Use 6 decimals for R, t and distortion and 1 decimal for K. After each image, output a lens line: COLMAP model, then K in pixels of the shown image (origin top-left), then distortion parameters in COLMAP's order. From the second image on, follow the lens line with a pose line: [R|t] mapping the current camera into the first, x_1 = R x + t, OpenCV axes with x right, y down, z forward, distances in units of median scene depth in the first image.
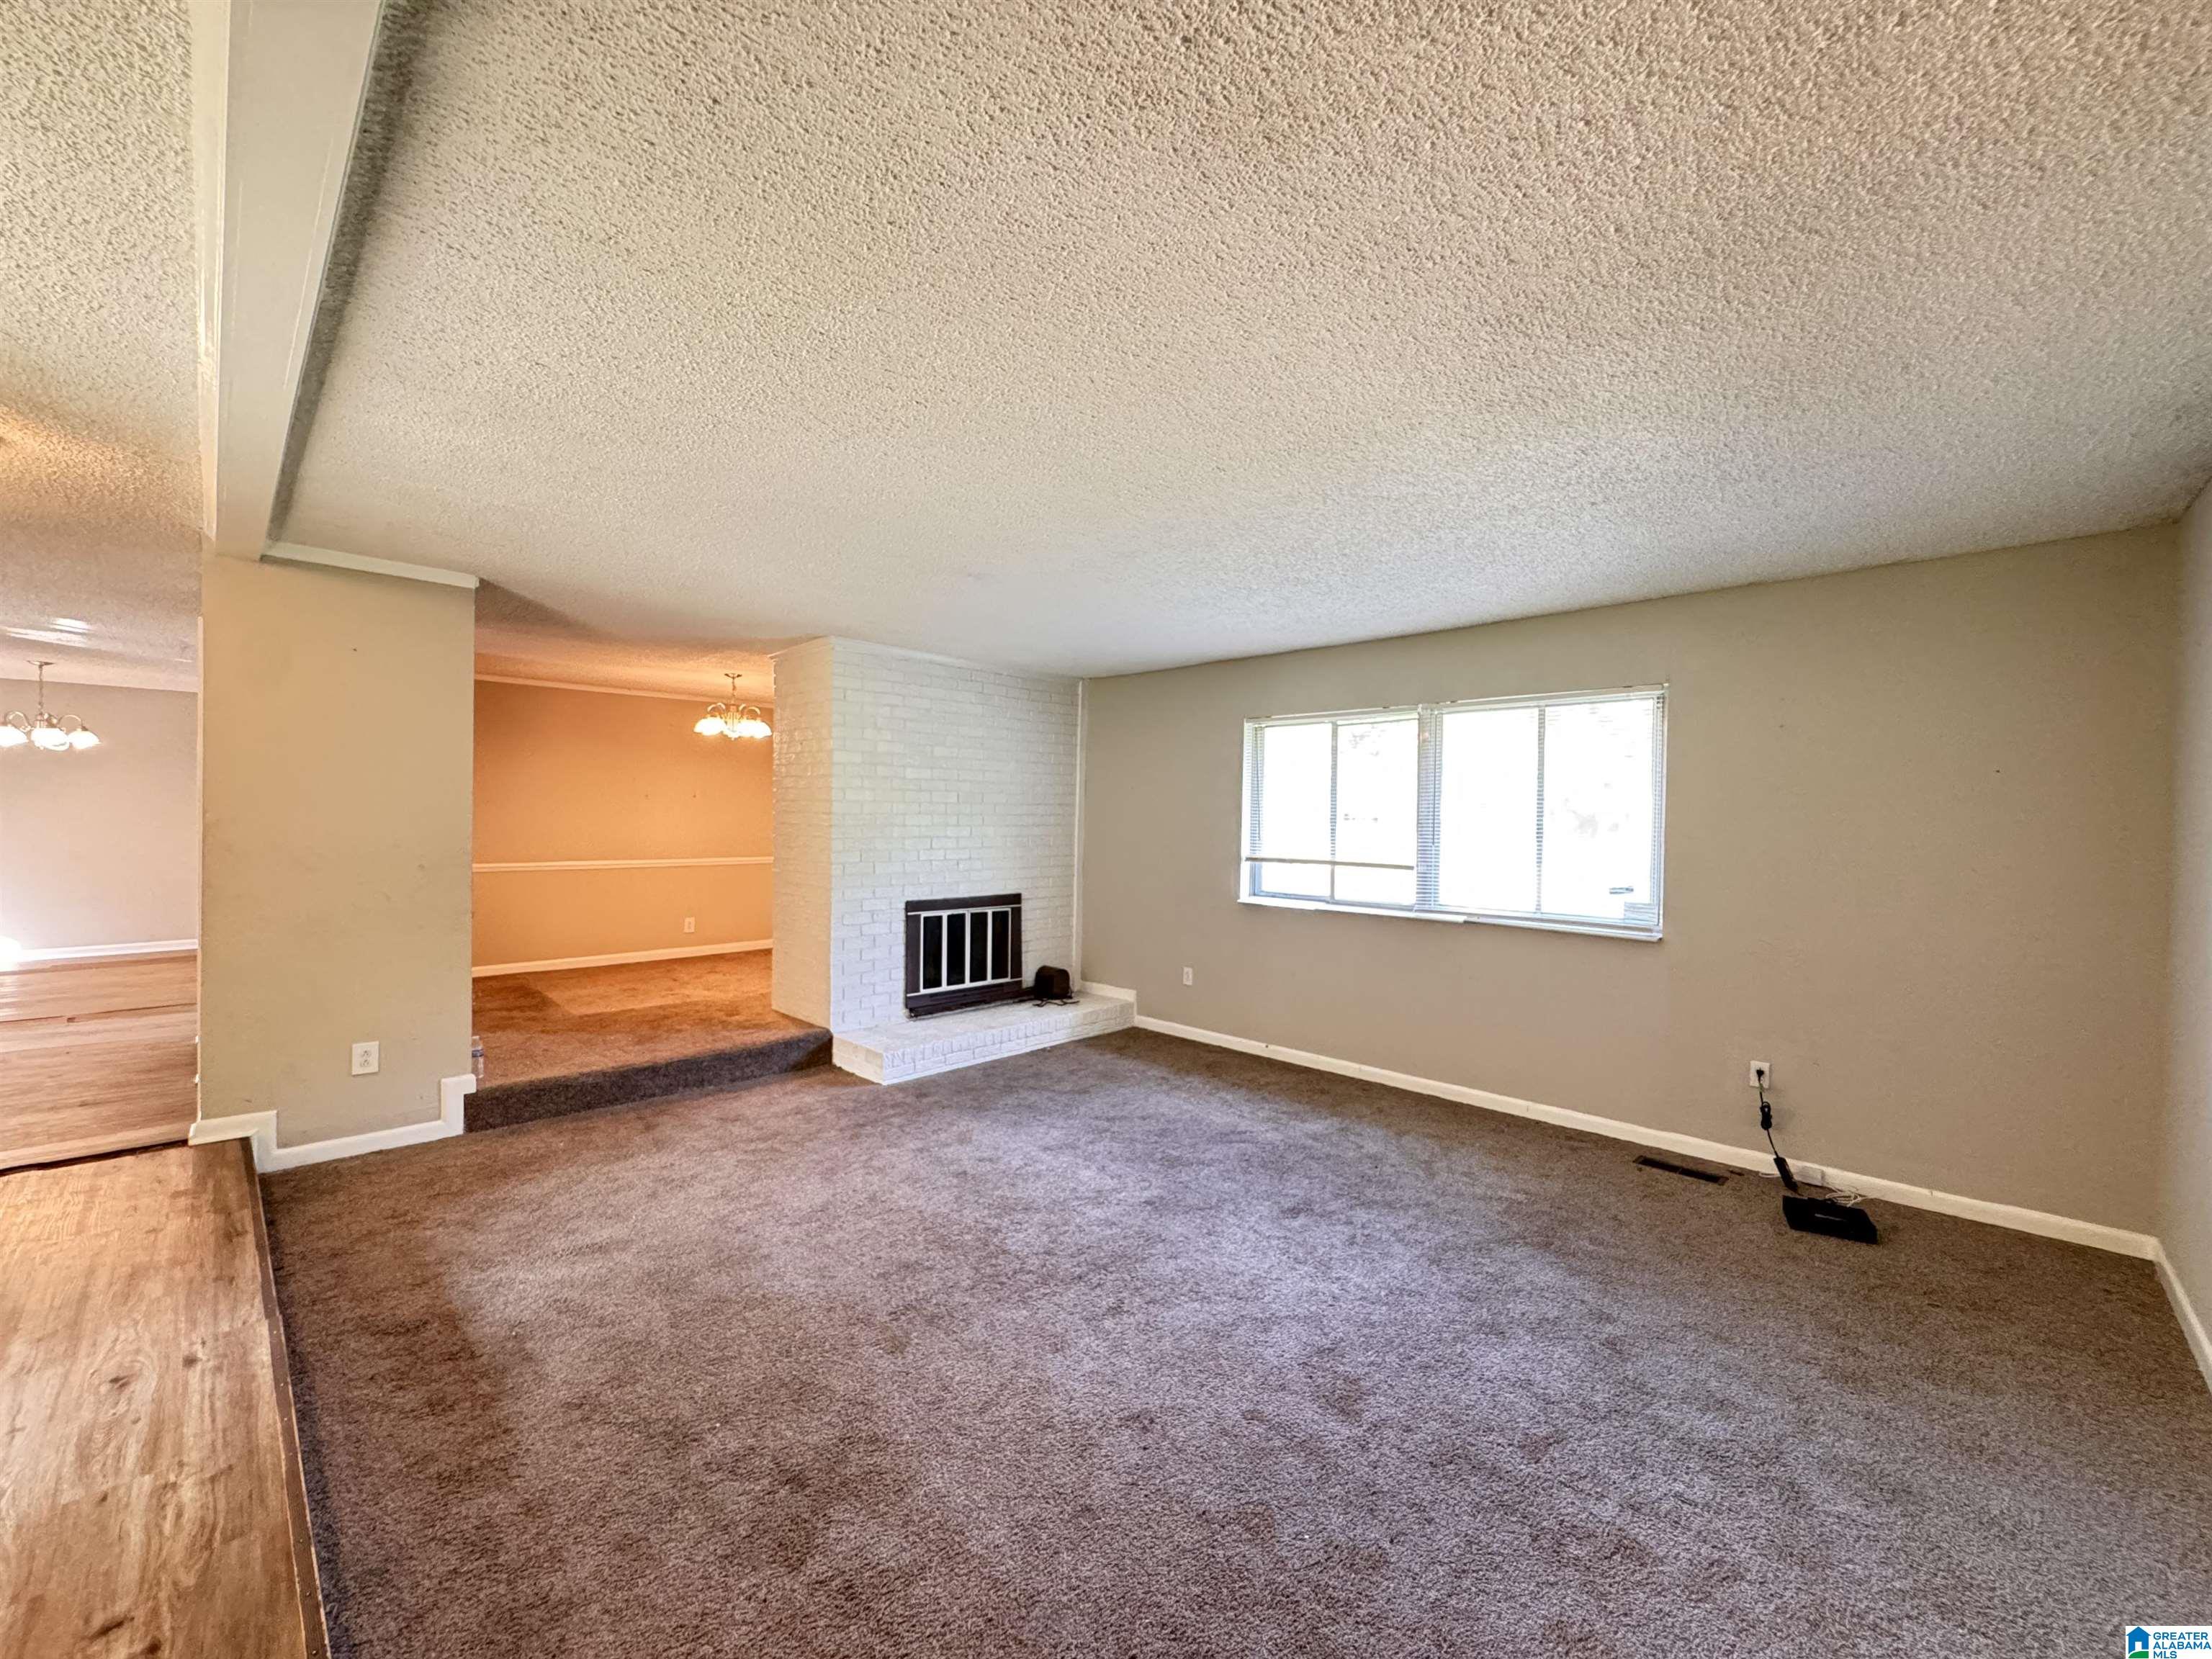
lens RADIAL K [[881.5, 0, 1110.5], [0, 881.5, 836.3], [0, 0, 1]] dist [-0.001863, 0.000233]
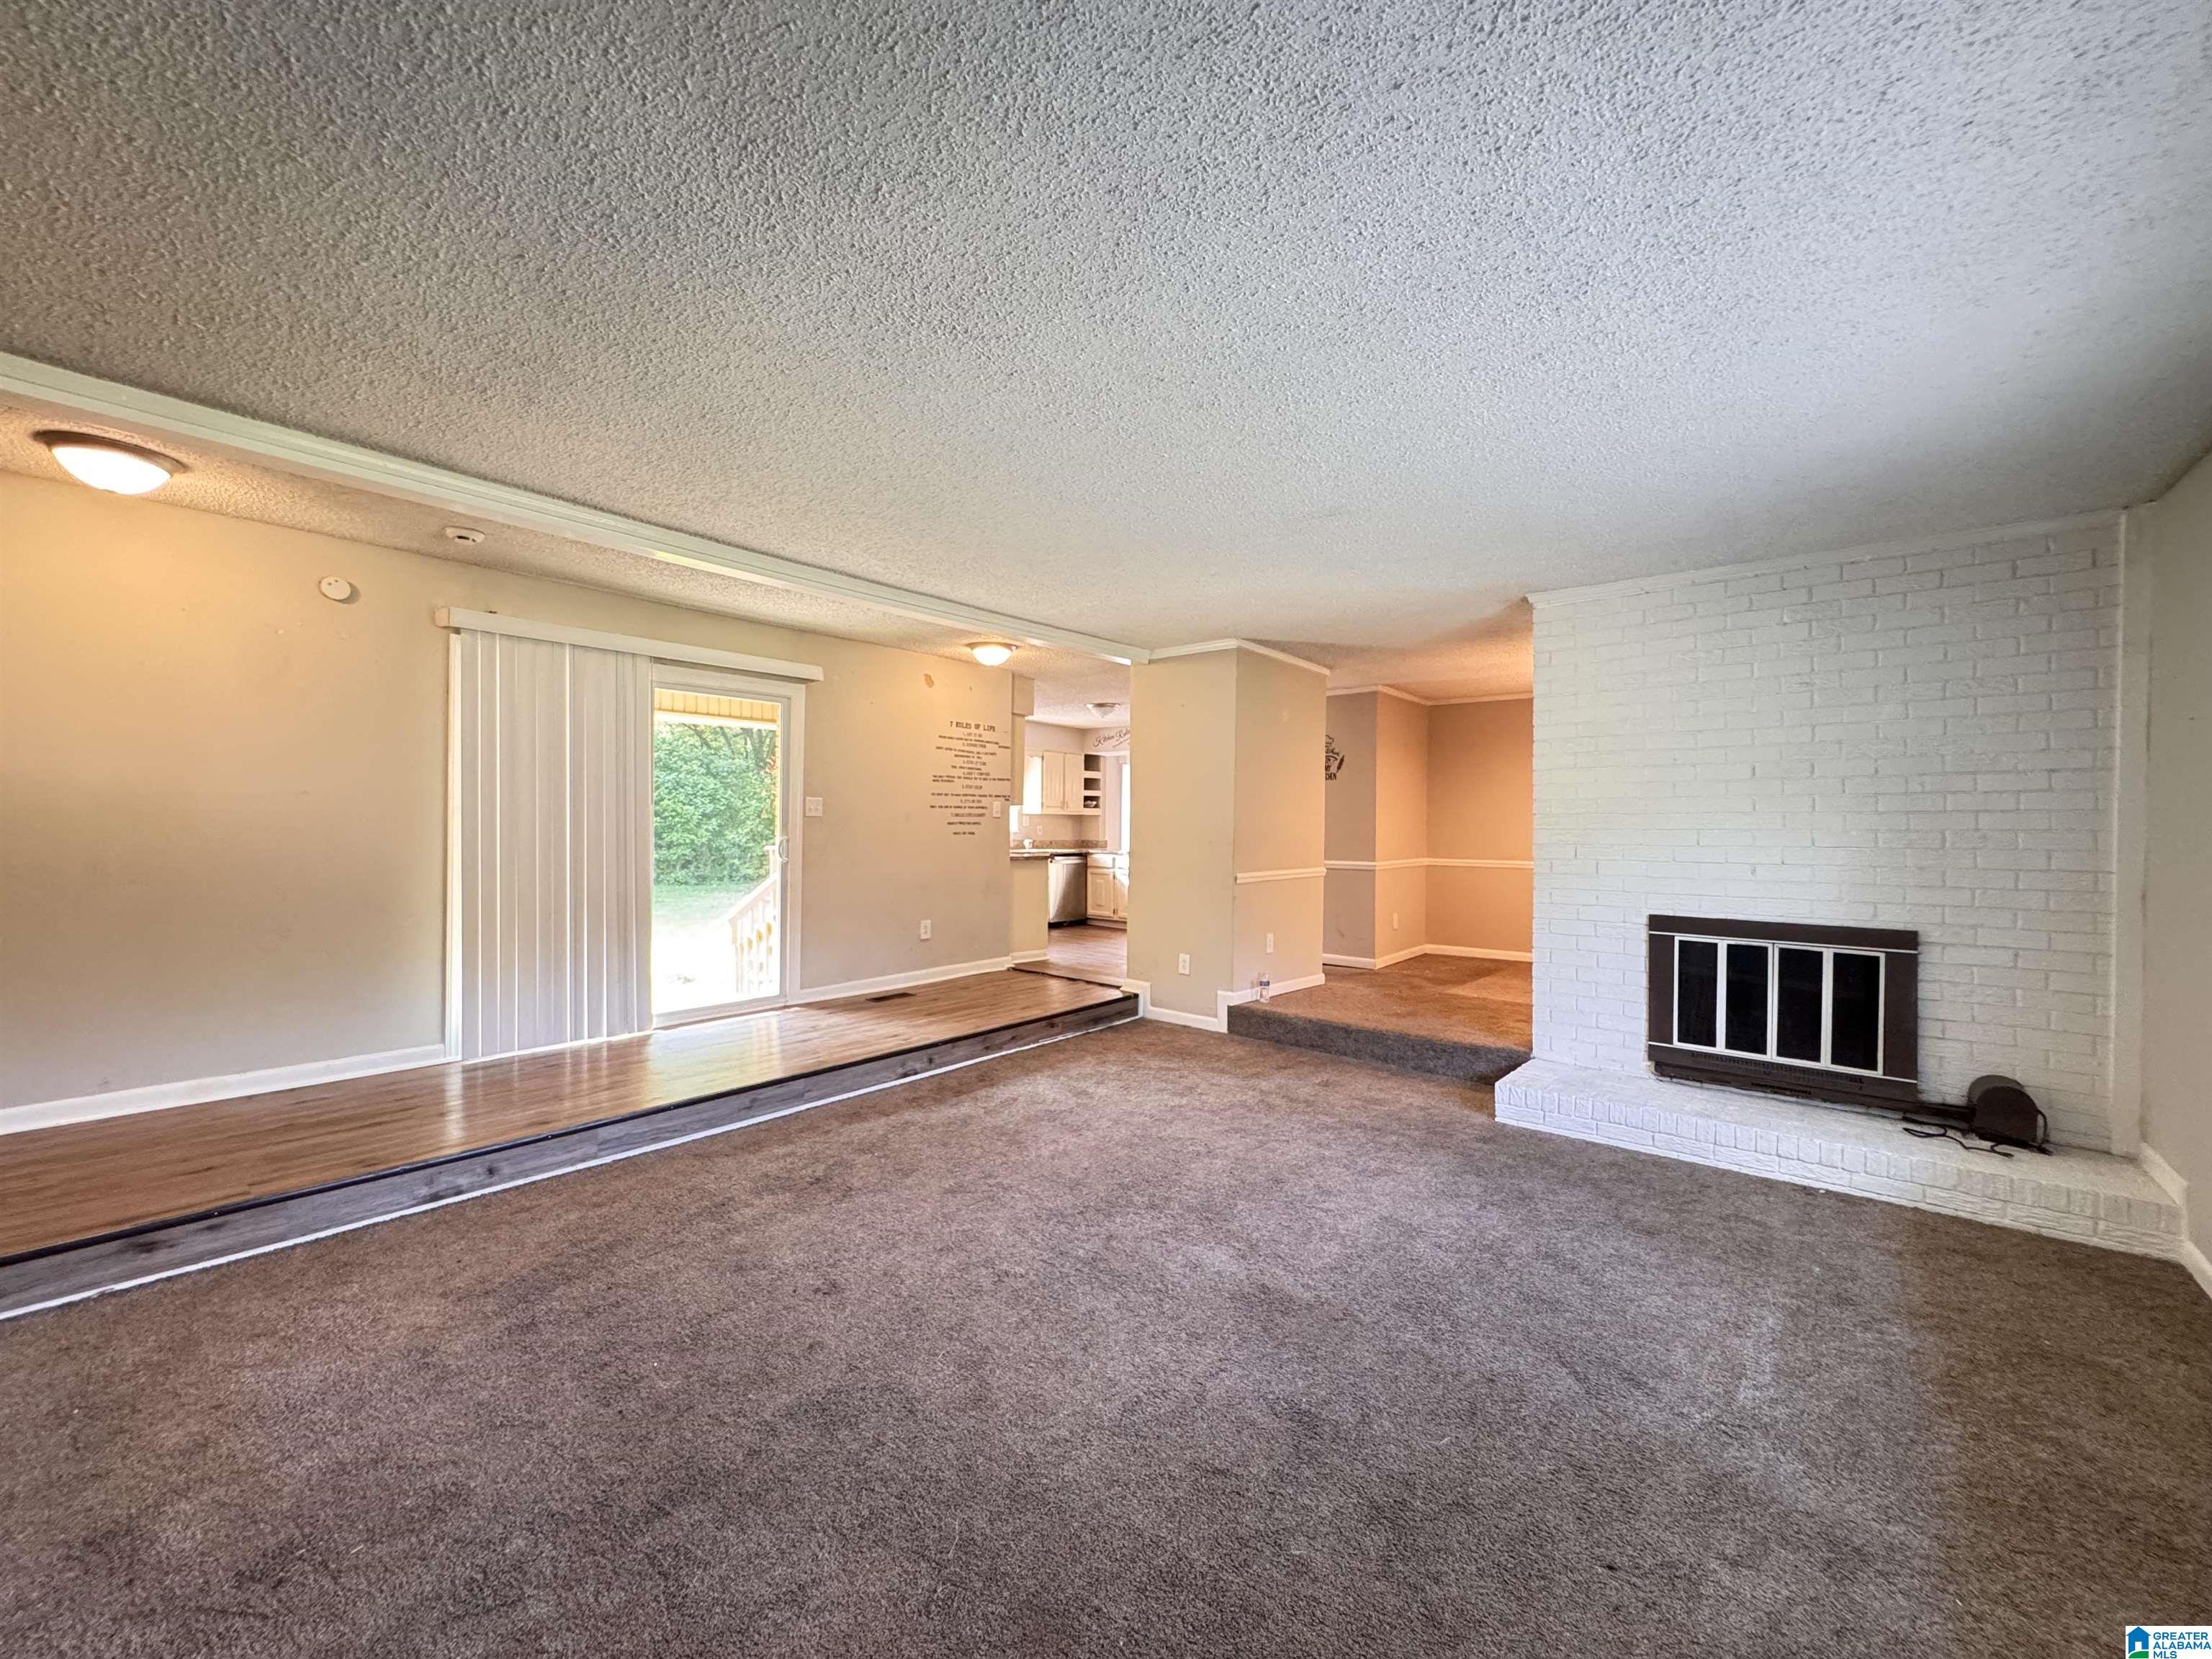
lens RADIAL K [[881.5, 0, 1103.4], [0, 881.5, 835.0], [0, 0, 1]] dist [-0.001863, 0.000233]
pose [[0.083145, -0.003539, -0.996531, 0.618694], [-0.028013, 0.999590, -0.005888, 0.030755], [0.996144, 0.028406, 0.083011, 0.629211]]
